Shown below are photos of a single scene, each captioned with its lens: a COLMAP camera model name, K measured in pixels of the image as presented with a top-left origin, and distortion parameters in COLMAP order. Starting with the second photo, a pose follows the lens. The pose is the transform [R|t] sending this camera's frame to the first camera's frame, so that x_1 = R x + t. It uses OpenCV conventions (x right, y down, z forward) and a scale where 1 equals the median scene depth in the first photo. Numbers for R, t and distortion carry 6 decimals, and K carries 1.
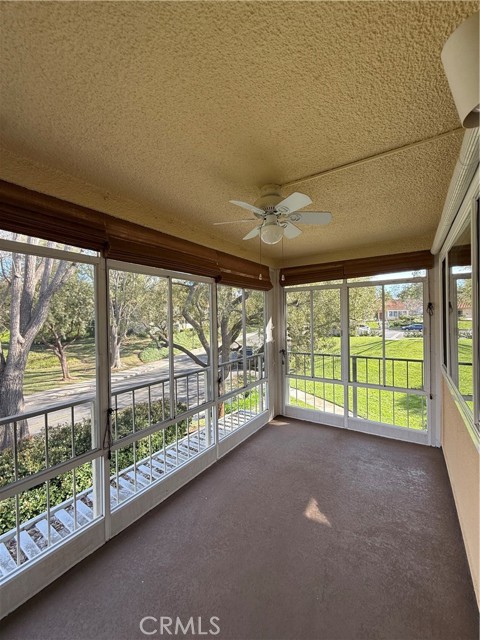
lens RADIAL K [[255.9, 0, 240.0], [0, 255.9, 320.0], [0, 0, 1]] dist [-0.000230, 0.000204]
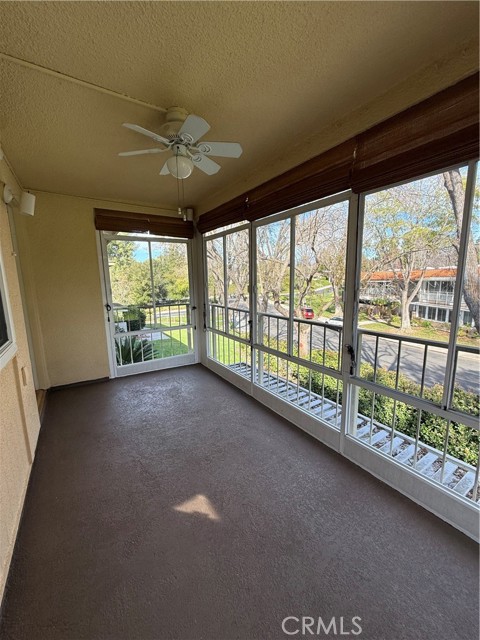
lens RADIAL K [[255.9, 0, 240.0], [0, 255.9, 320.0], [0, 0, 1]] dist [-0.000230, 0.000204]
pose [[-0.389894, 0.171027, -0.904838, 0.505438], [0.014799, 0.983639, 0.179544, 0.030090], [0.920741, 0.056613, -0.386046, 0.816838]]
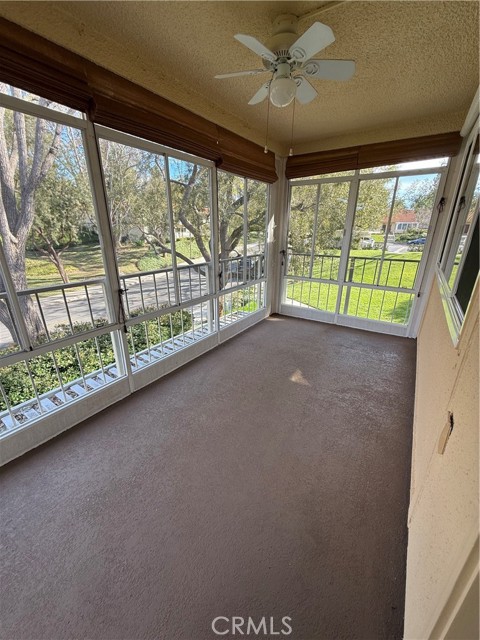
lens RADIAL K [[255.9, 0, 240.0], [0, 255.9, 320.0], [0, 0, 1]] dist [-0.000230, 0.000204]
pose [[0.999753, 0.020134, 0.009402, -0.005647], [-0.022107, 0.943905, 0.329475, 0.054165], [-0.002241, -0.329602, 0.944117, -0.033814]]
